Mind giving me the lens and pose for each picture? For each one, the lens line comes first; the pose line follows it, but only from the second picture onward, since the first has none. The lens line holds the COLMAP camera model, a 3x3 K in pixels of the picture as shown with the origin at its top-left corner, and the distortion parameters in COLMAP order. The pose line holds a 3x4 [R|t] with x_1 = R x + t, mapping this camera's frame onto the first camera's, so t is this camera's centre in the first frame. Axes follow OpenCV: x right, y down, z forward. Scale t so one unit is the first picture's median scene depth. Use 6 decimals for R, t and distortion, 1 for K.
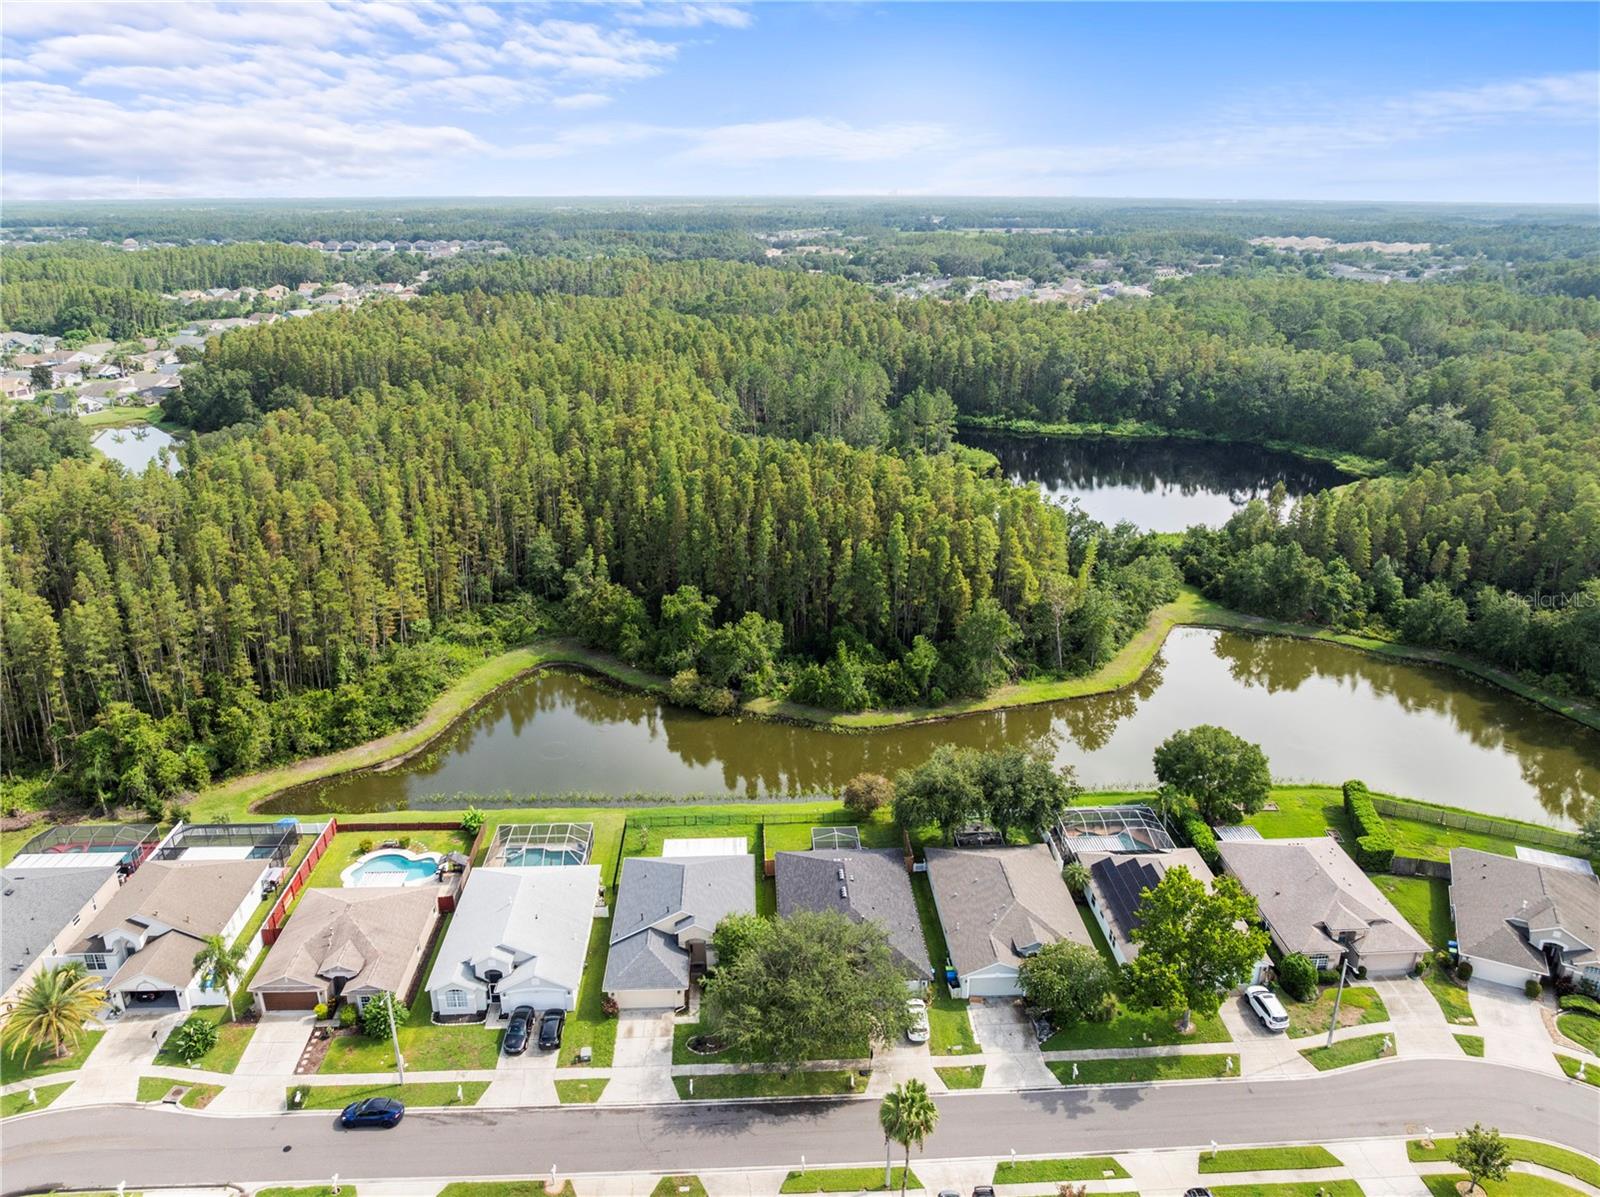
lens RADIAL K [[1119.7, 0, 800.0], [0, 1119.7, 598.5], [0, 0, 1]] dist [-0.000457, -0.112578]
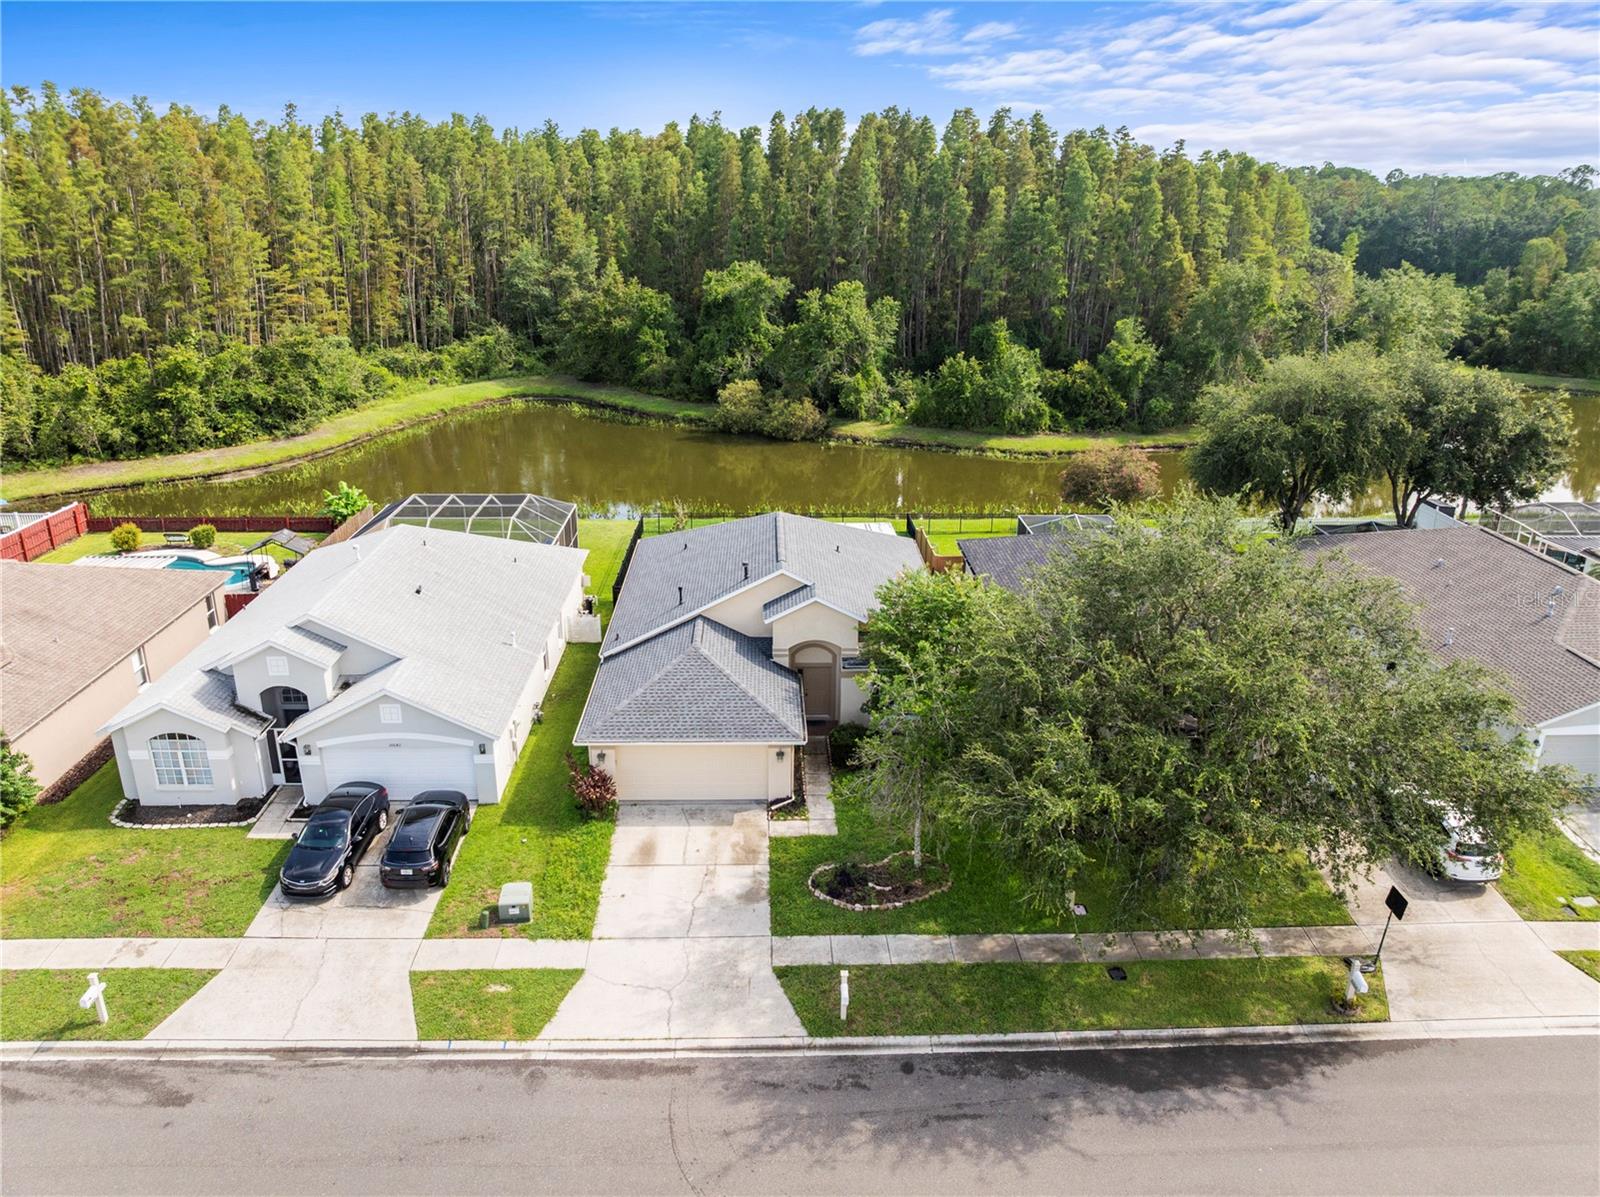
lens RADIAL K [[1113.0, 0, 800.0], [0, 1113.0, 598.5], [0, 0, 1]] dist [-0.038064, -0.001496]
pose [[0.999793, 0.015161, -0.013566, -0.097383], [-0.015072, 0.999864, 0.006653, 0.297016], [0.013665, -0.006447, 0.999886, 0.631058]]
